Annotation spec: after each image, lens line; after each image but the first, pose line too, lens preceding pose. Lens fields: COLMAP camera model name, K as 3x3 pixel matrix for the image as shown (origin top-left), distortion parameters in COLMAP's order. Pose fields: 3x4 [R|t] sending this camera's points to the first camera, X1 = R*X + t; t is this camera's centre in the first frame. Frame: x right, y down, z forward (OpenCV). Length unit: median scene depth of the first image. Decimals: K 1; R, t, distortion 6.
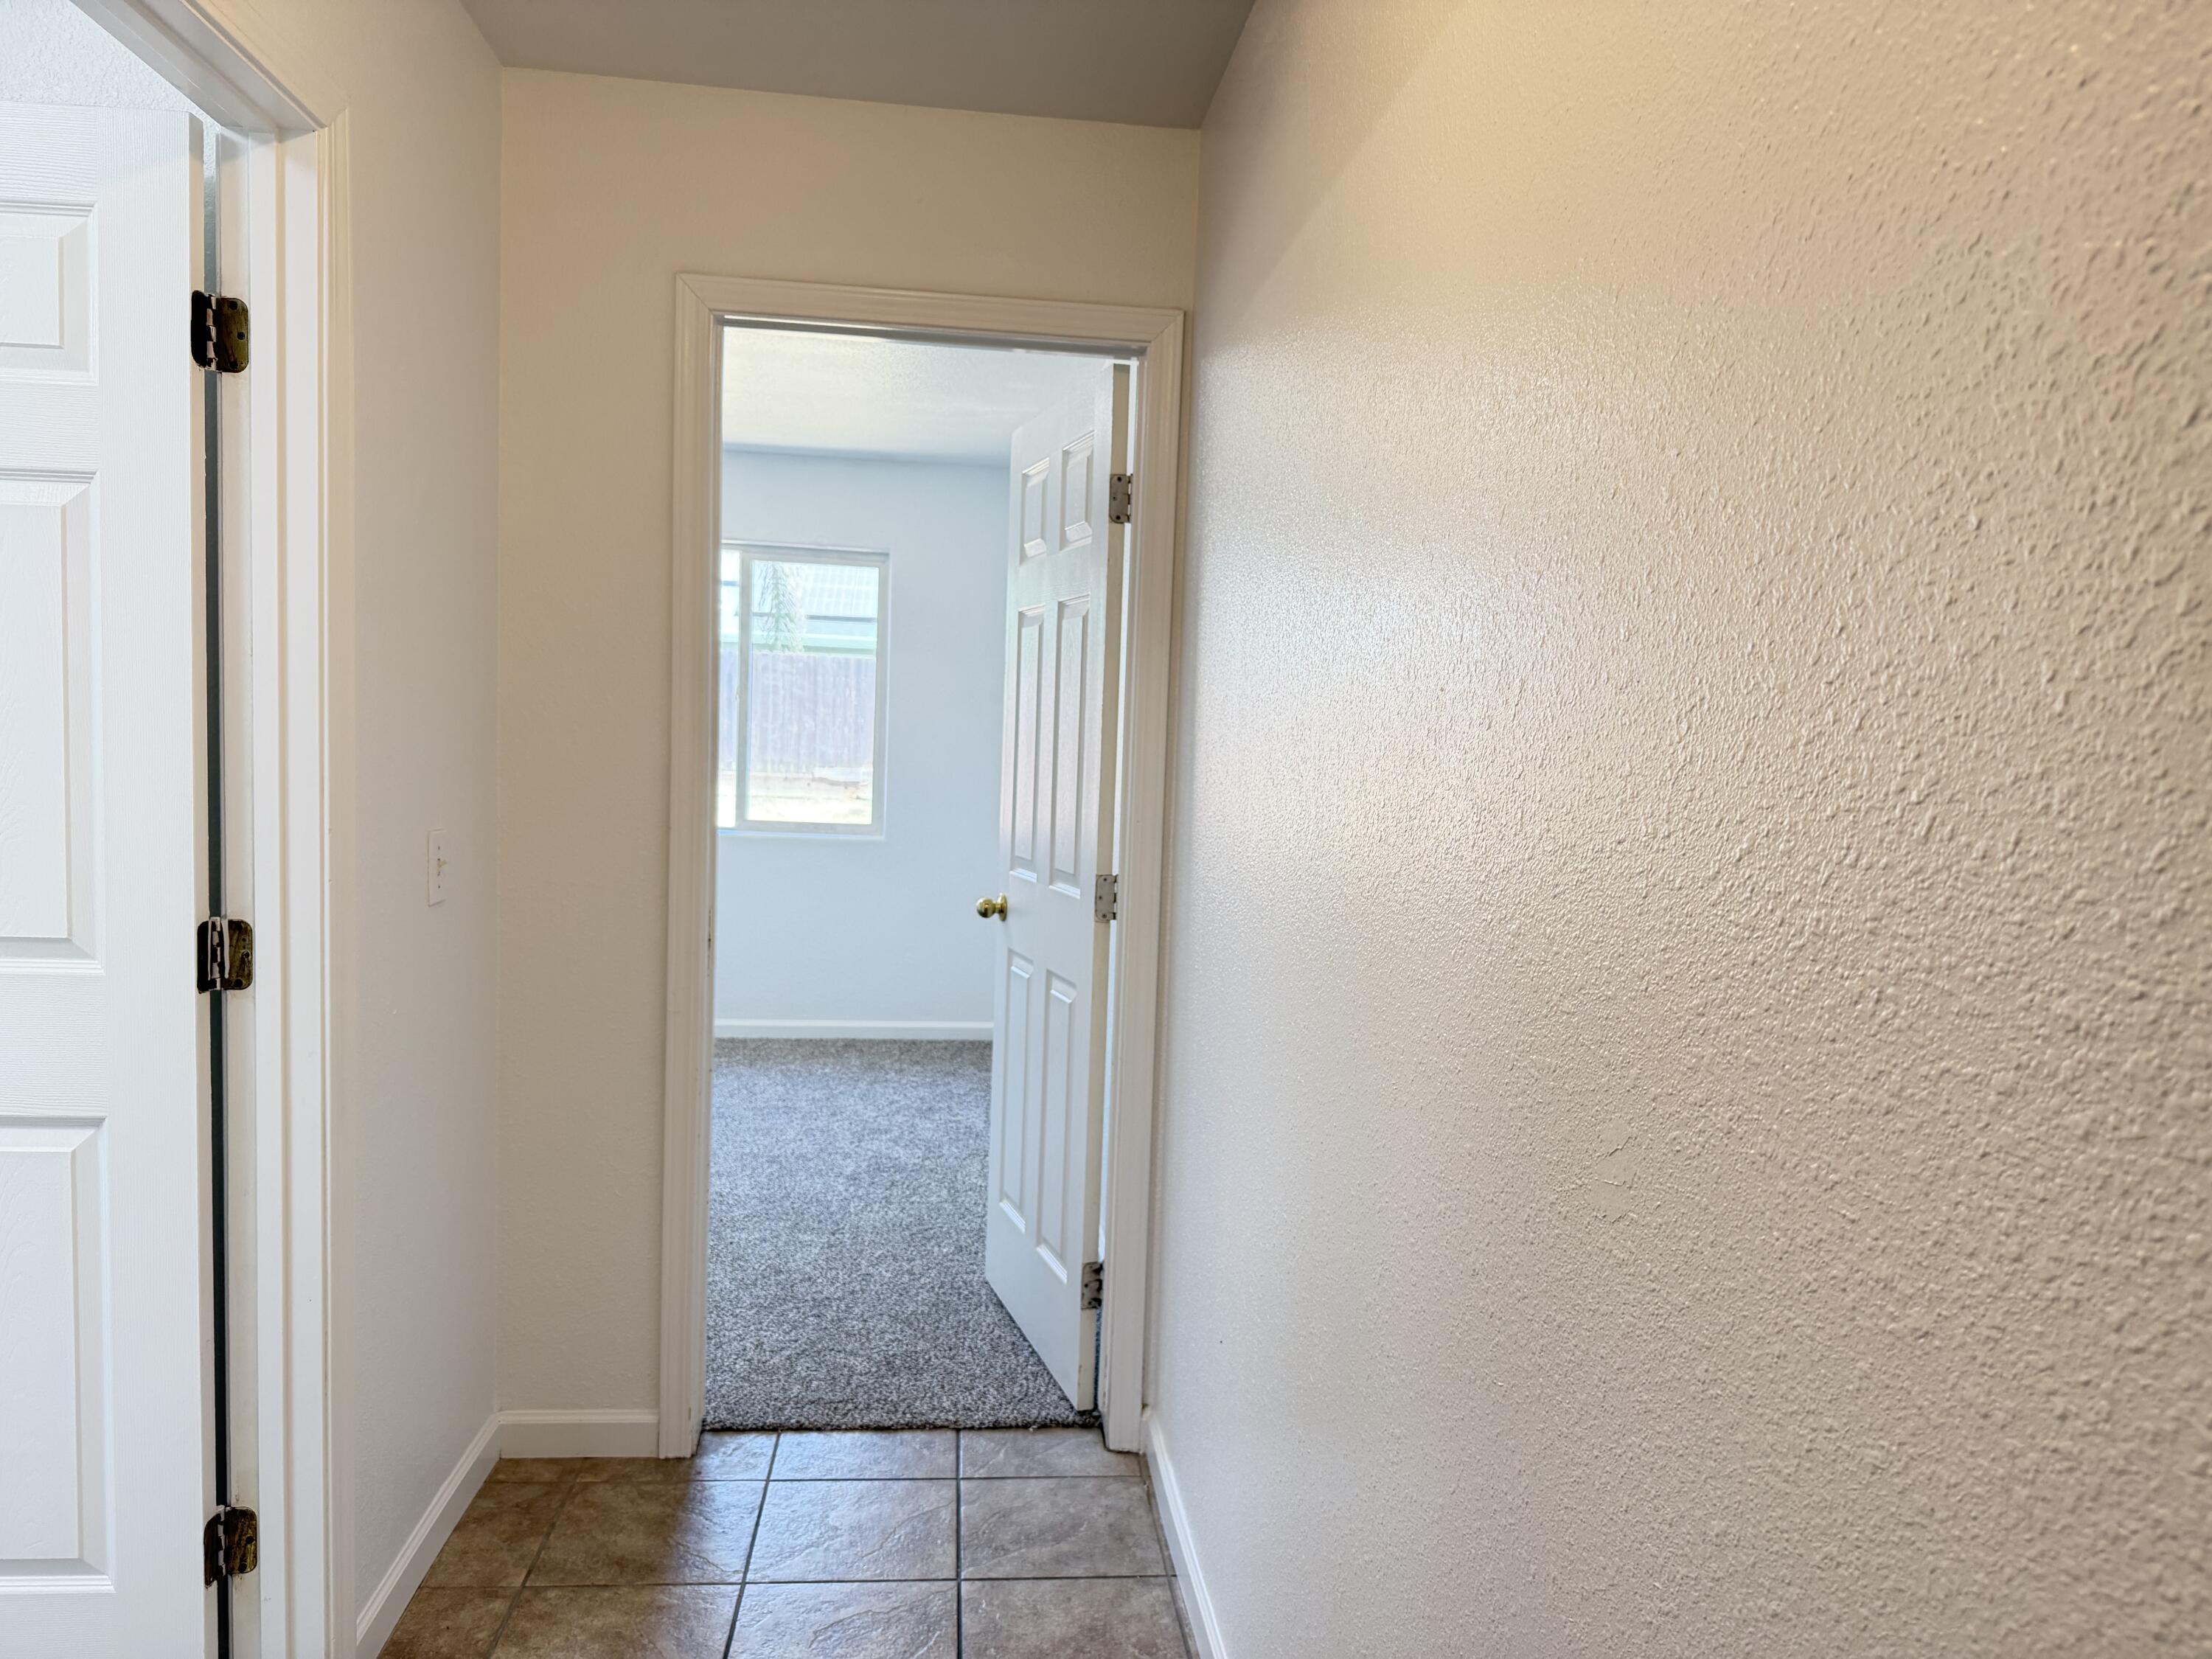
lens RADIAL K [[1525.6, 0, 1097.4], [0, 1525.6, 844.0], [0, 0, 1]] dist [0.096017, -0.157422]
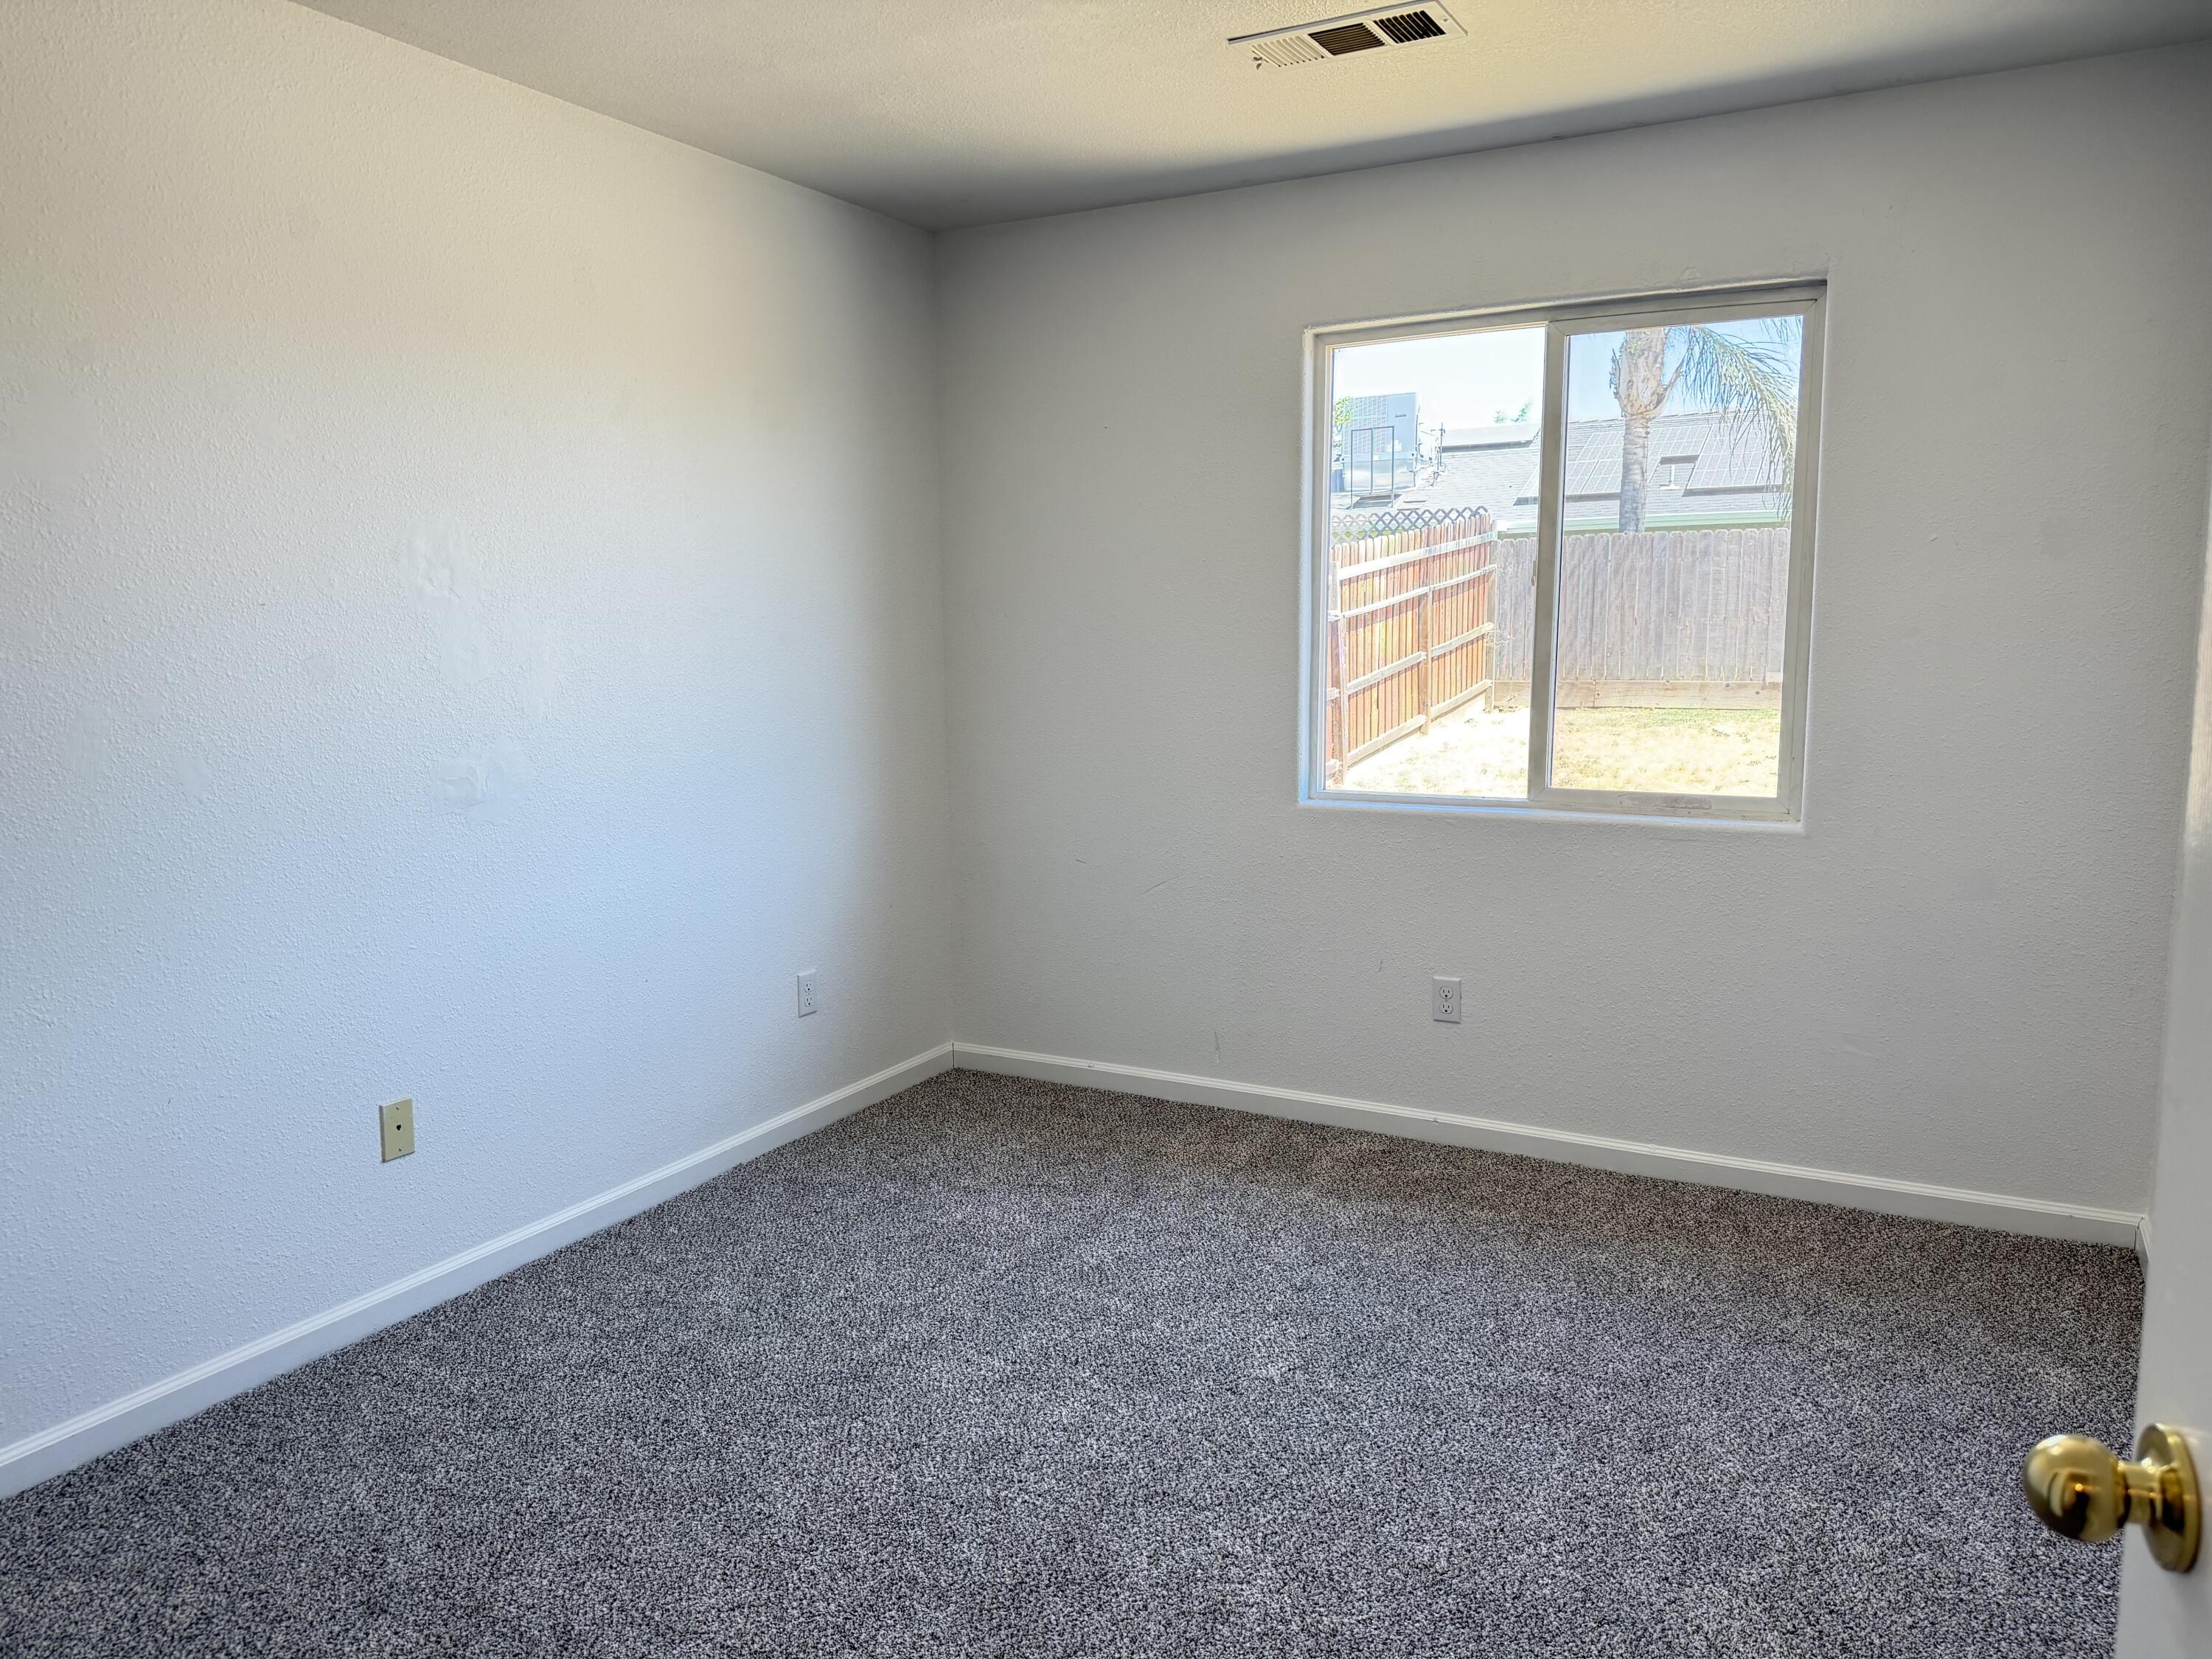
lens RADIAL K [[1701.4, 0, 1106.0], [0, 1701.4, 829.5], [0, 0, 1]] dist [0.003116, 0.000815]
pose [[0.848613, 0.024381, -0.528452, -0.035511], [-0.002313, 0.999099, 0.042380, -0.029073], [0.529009, -0.034742, 0.847905, 0.407711]]
